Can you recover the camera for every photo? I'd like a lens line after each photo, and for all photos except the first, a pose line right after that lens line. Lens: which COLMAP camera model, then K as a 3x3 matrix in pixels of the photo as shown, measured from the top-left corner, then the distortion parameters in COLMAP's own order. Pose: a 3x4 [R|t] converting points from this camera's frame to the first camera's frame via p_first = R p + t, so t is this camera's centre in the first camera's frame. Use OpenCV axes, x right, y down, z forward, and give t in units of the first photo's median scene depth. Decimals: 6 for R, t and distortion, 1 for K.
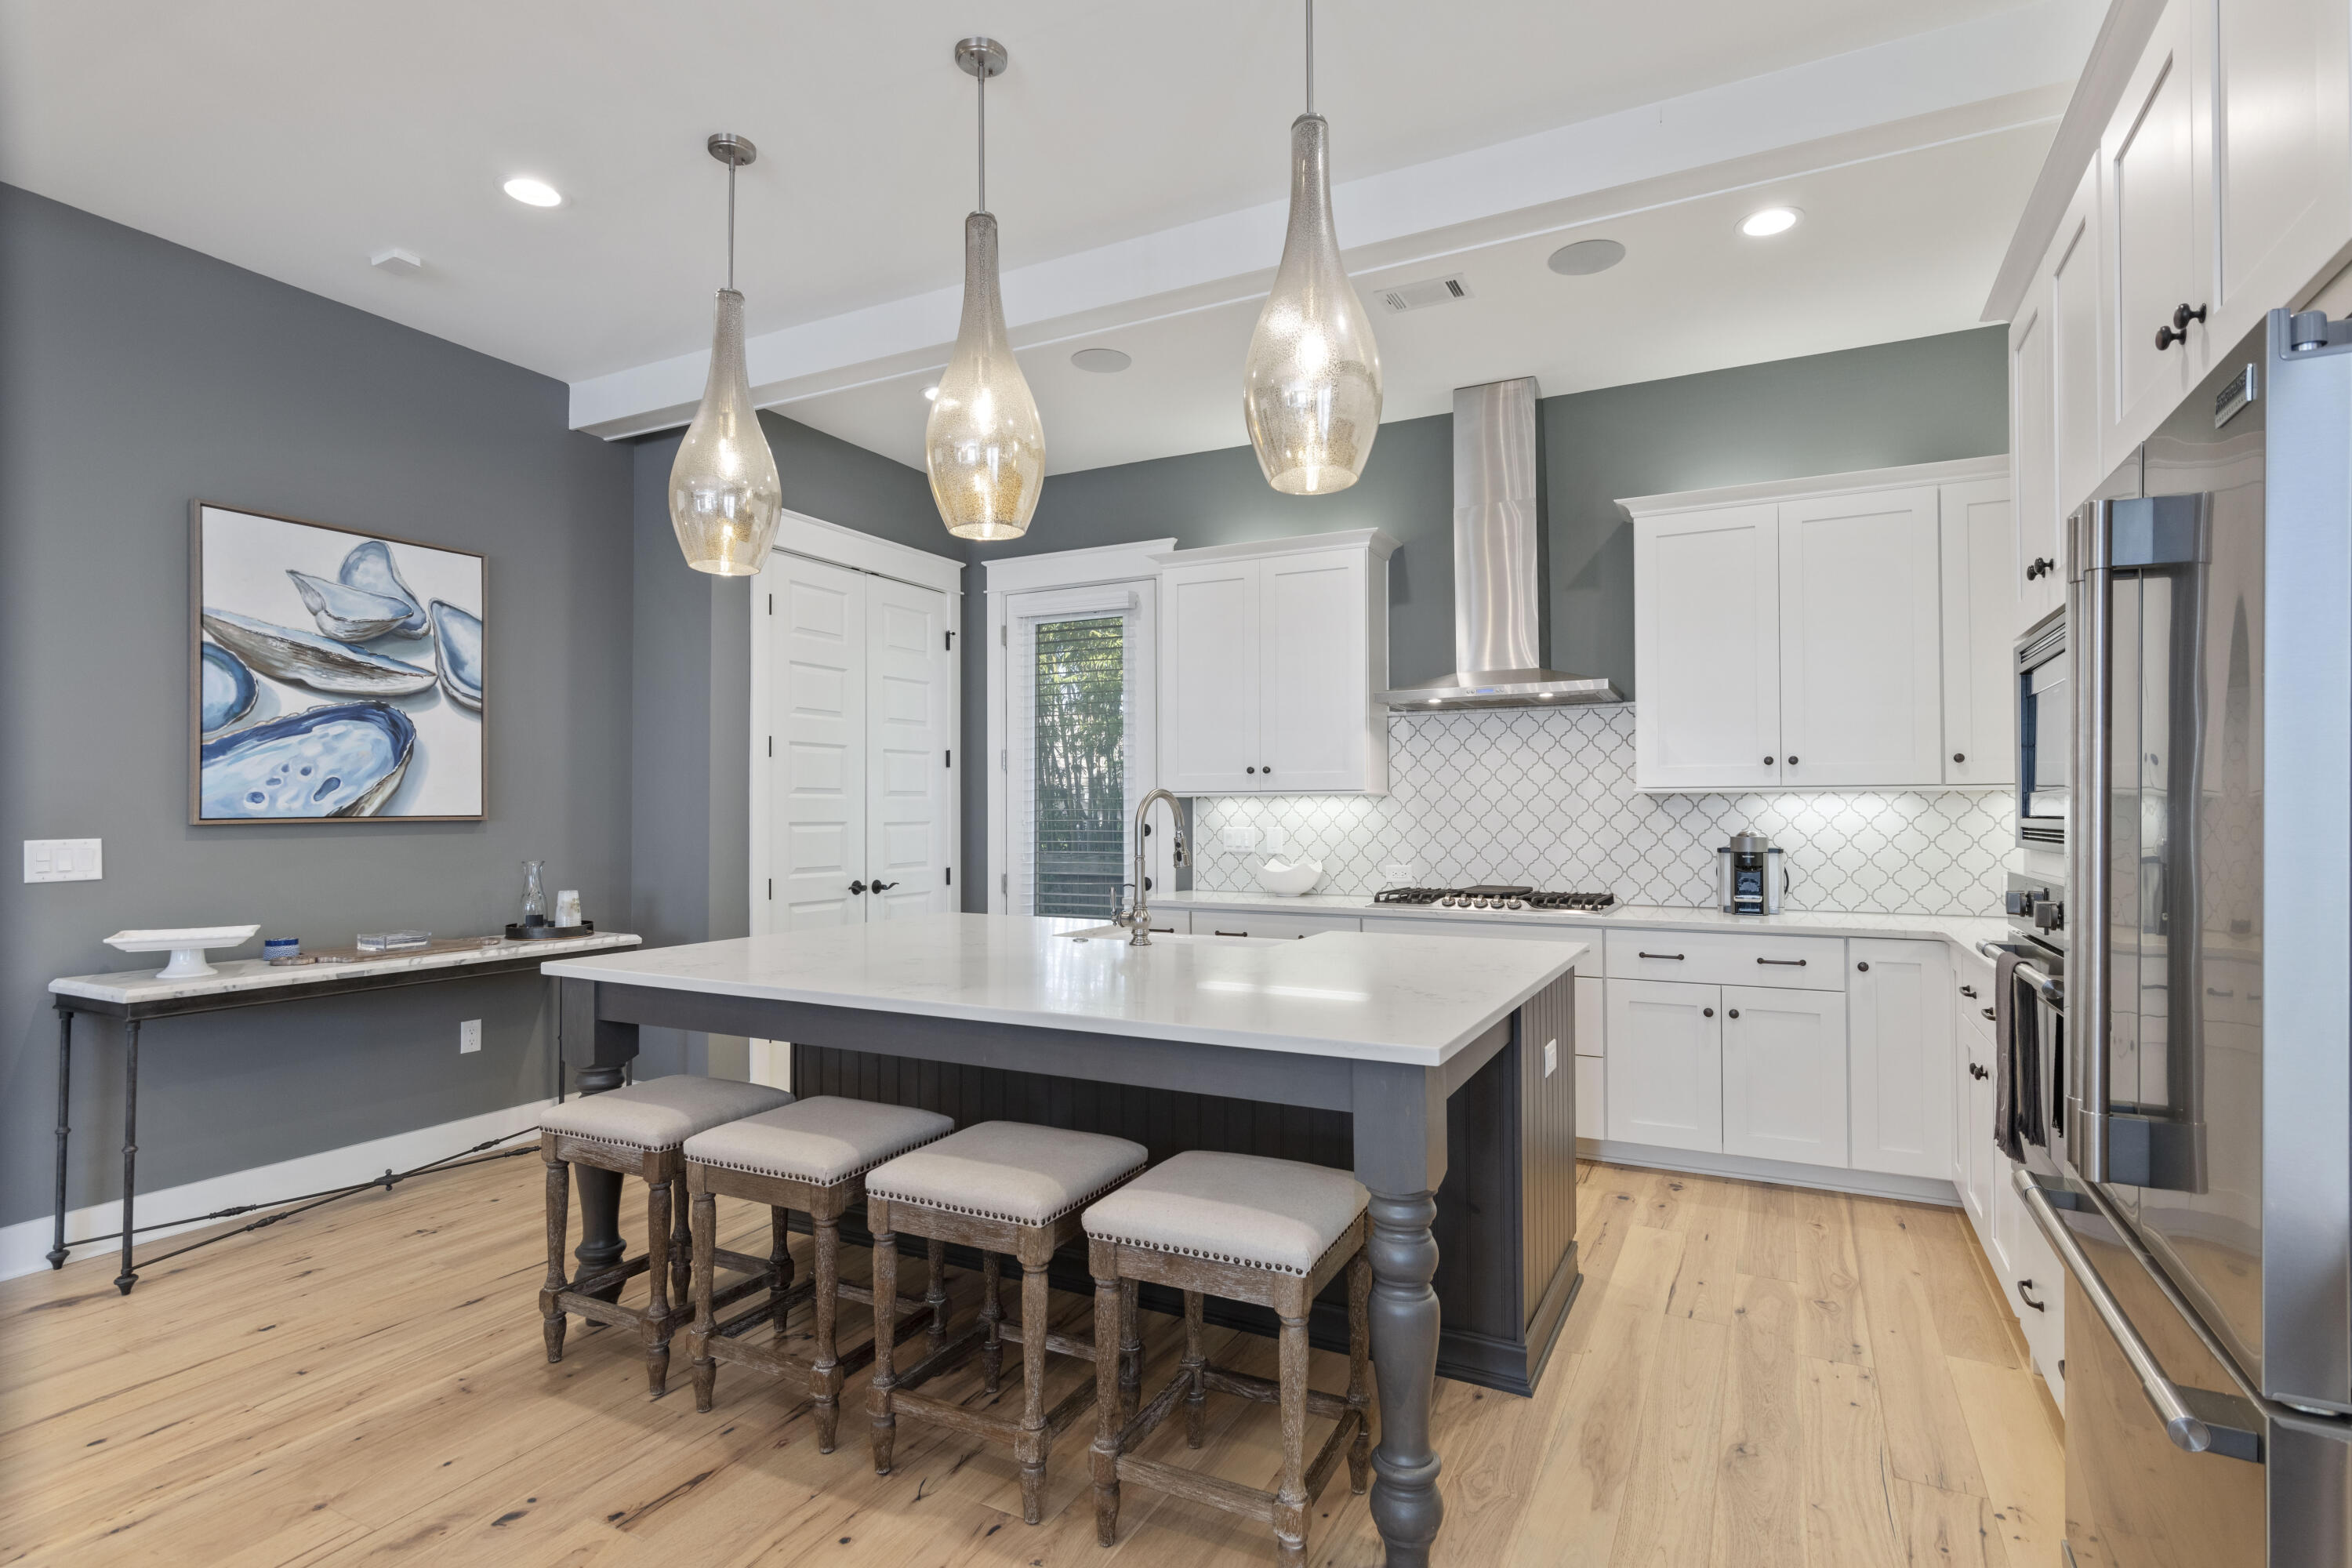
lens RADIAL K [[1154.7, 0, 1181.0], [0, 1154.7, 795.7], [0, 0, 1]] dist [0.002291, -0.000035]
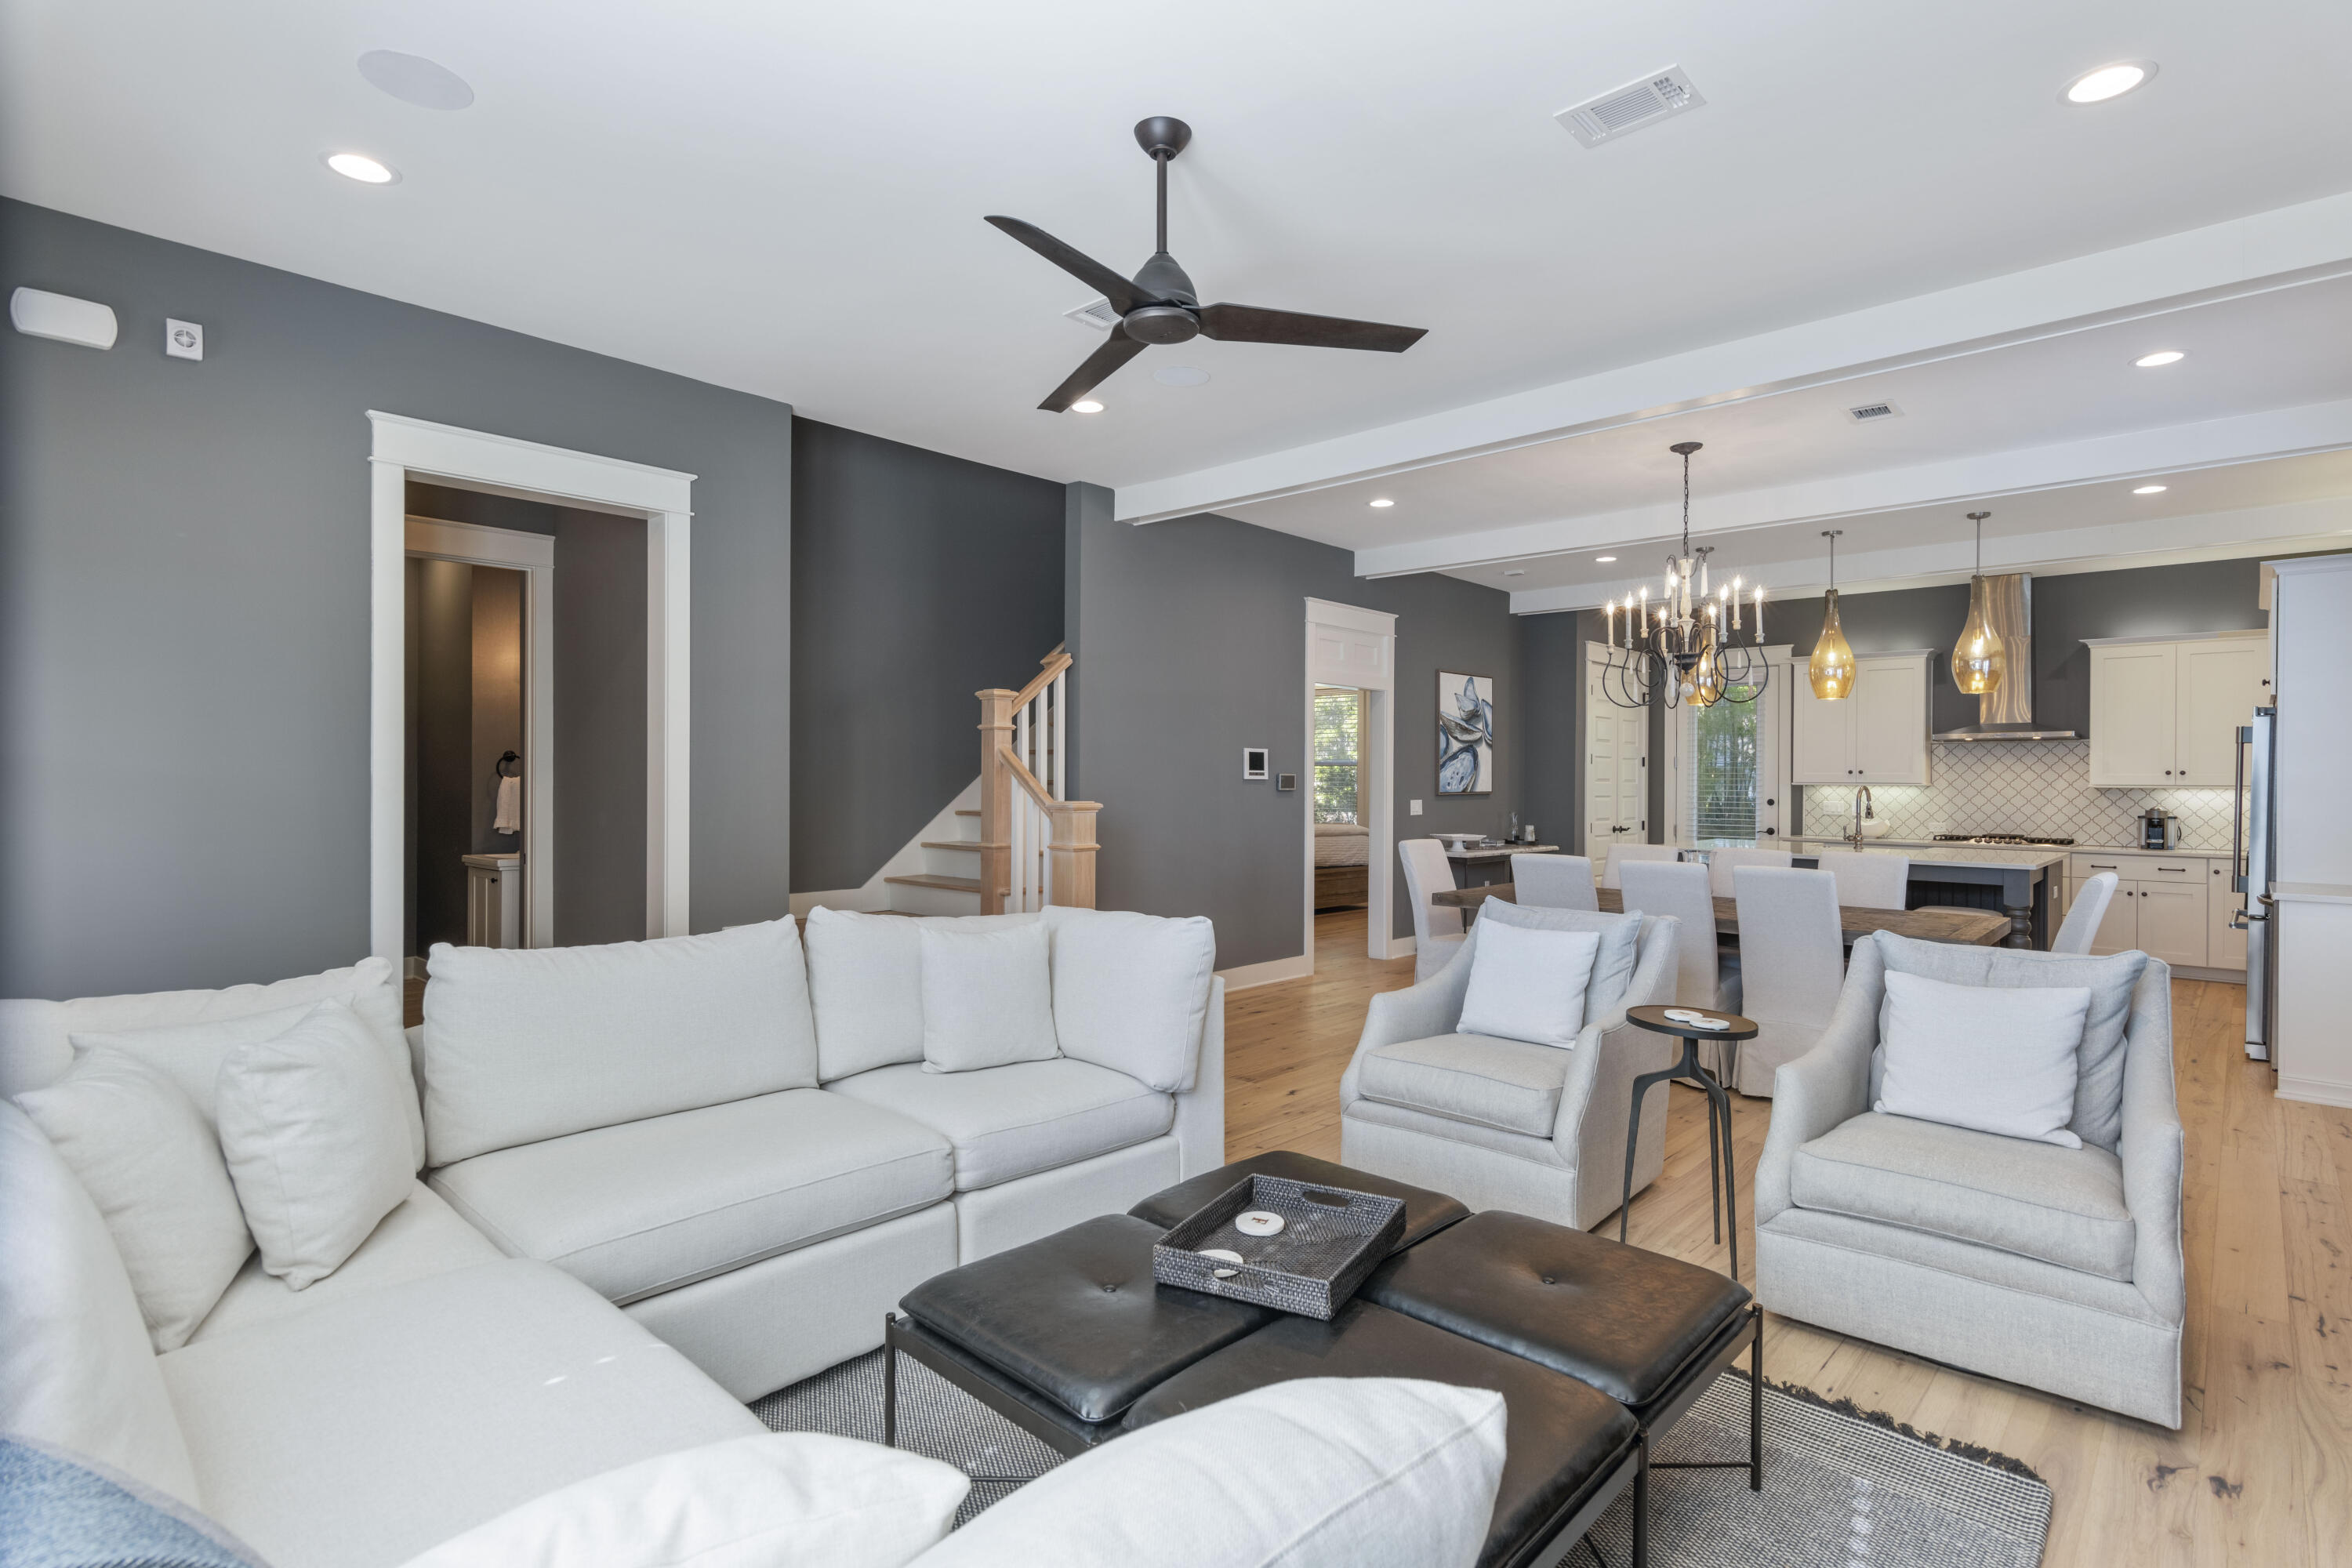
lens RADIAL K [[1154.7, 0, 1161.0], [0, 1154.7, 792.8], [0, 0, 1]] dist [0.002291, -0.000035]
pose [[0.960779, 0.013080, -0.277005, -0.579564], [-0.006571, 0.999680, 0.024411, -0.030792], [0.277236, -0.021633, 0.960558, -1.330752]]
